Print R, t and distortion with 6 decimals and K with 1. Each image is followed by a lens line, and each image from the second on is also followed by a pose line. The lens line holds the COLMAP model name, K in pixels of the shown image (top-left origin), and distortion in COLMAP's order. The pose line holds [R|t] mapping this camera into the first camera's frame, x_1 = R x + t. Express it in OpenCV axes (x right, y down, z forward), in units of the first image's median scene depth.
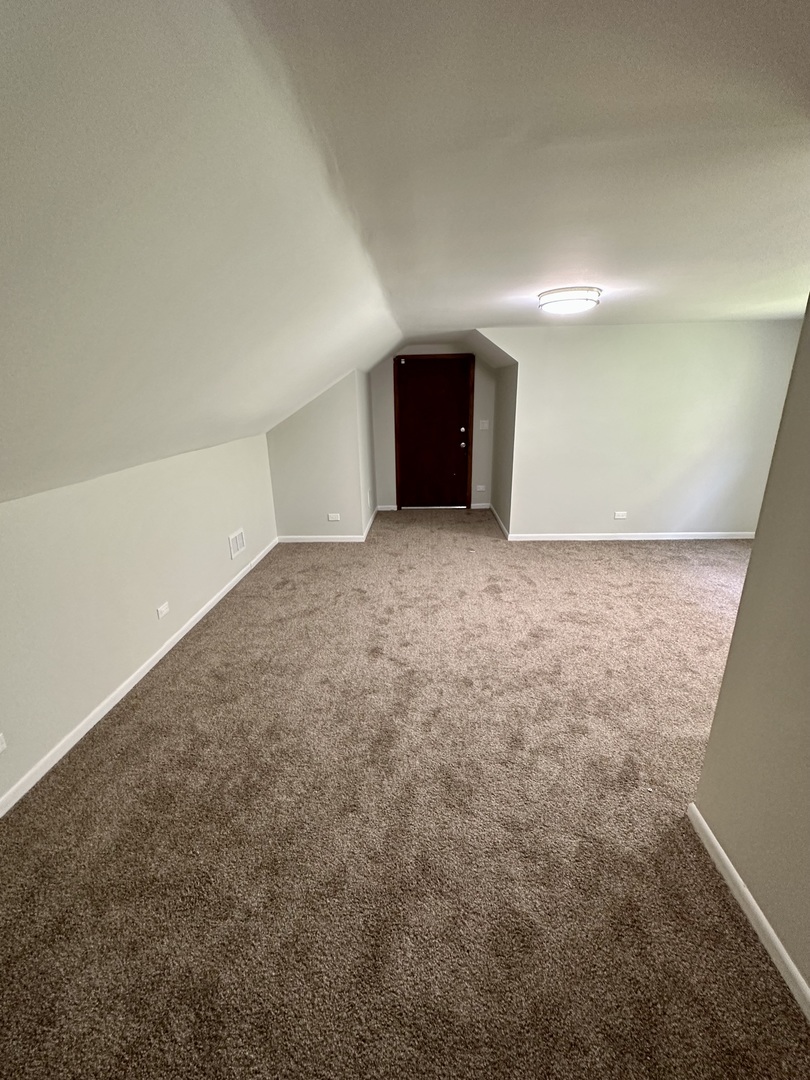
lens RADIAL K [[437.3, 0, 400.7], [0, 437.3, 542.4], [0, 0, 1]] dist [-0.000418, 0.000340]
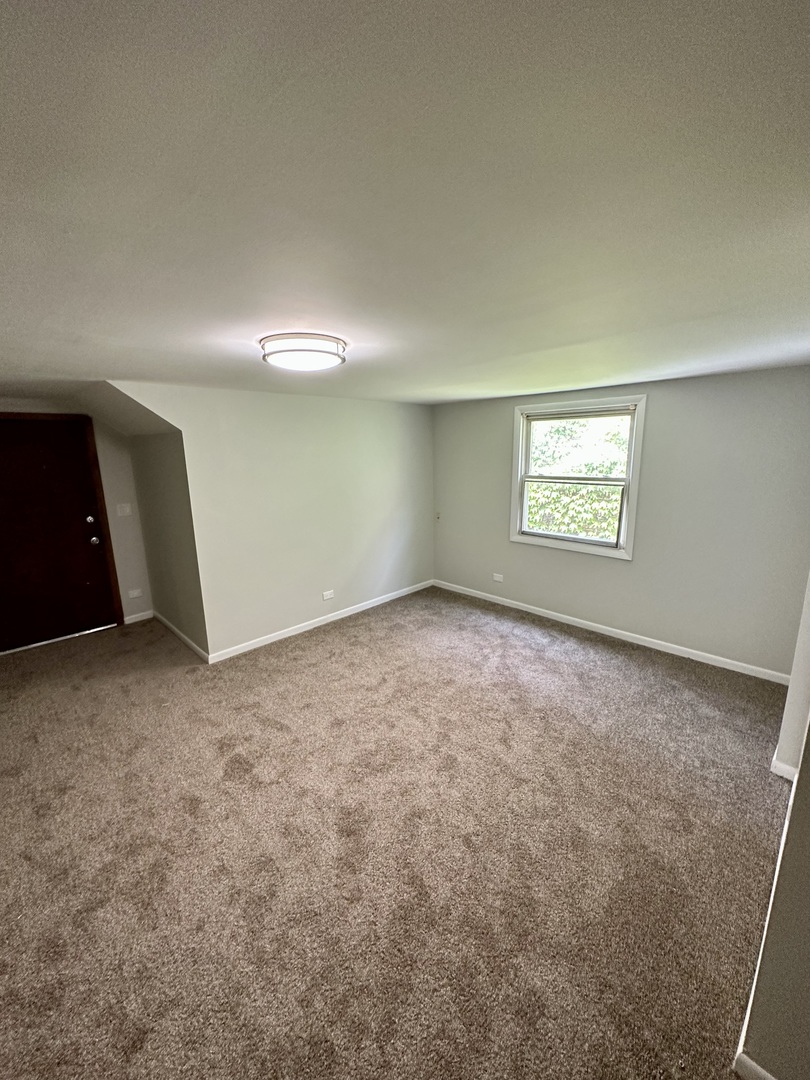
lens RADIAL K [[437.3, 0, 400.7], [0, 437.3, 542.4], [0, 0, 1]] dist [-0.000418, 0.000340]
pose [[0.683093, -0.149462, 0.714874, -0.032449], [0.245347, 0.968911, -0.031865, -0.121073], [-0.687887, 0.197159, 0.698527, 0.284705]]
